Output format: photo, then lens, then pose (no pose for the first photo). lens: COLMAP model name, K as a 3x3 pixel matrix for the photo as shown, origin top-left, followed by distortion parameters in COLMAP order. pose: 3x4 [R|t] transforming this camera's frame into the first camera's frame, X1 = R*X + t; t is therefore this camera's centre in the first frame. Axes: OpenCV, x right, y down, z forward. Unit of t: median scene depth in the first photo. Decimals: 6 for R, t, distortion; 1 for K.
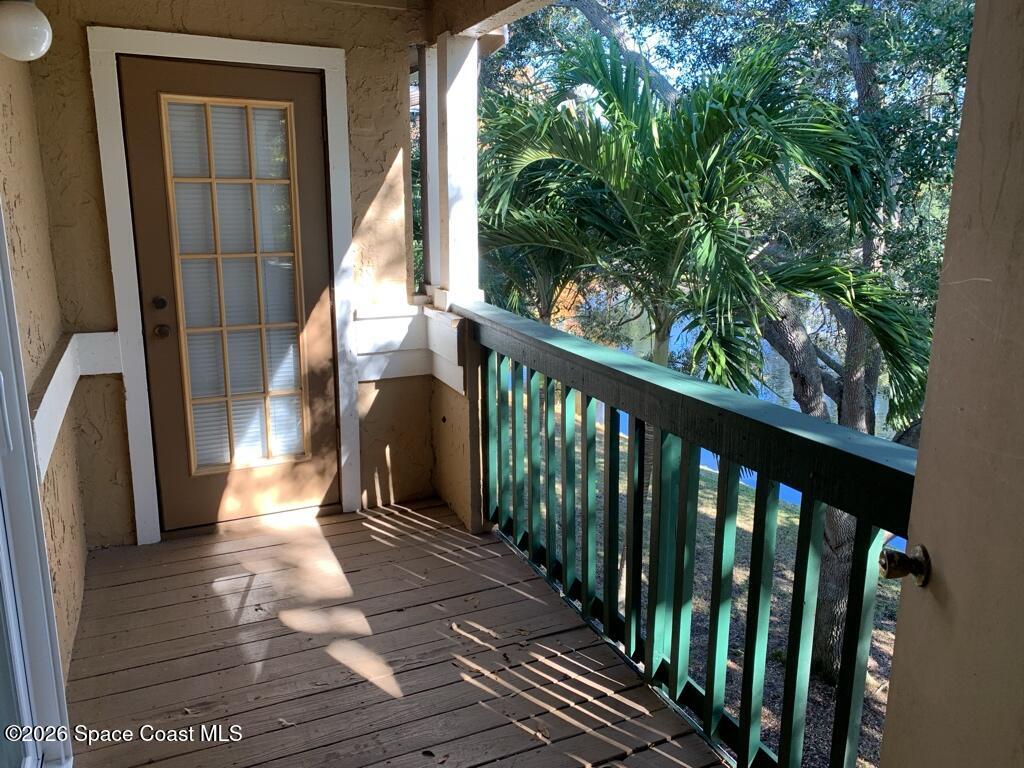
lens RADIAL K [[789.3, 0, 512.0], [0, 789.3, 384.0], [0, 0, 1]] dist [0.081824, -0.156075]
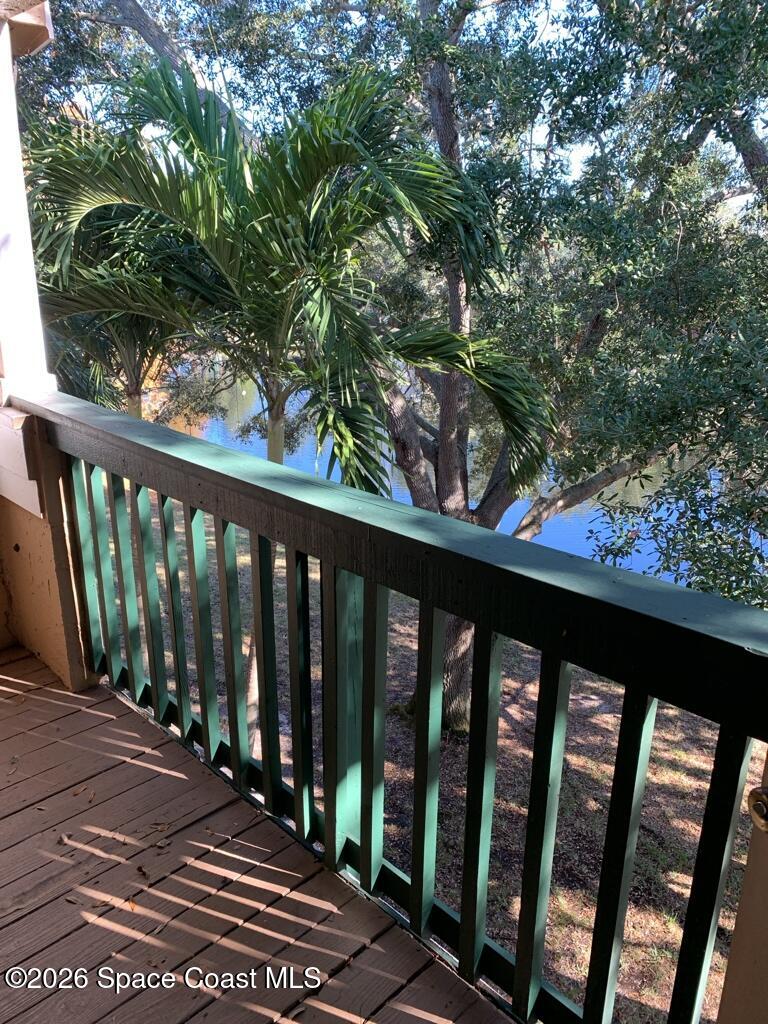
lens RADIAL K [[782.2, 0, 384.0], [0, 782.2, 512.0], [0, 0, 1]] dist [0.010595, -0.008645]
pose [[0.935007, -0.097786, 0.340880, -0.008287], [0.068879, 0.993002, 0.095926, -0.032340], [-0.347875, -0.066212, 0.935200, 0.153197]]
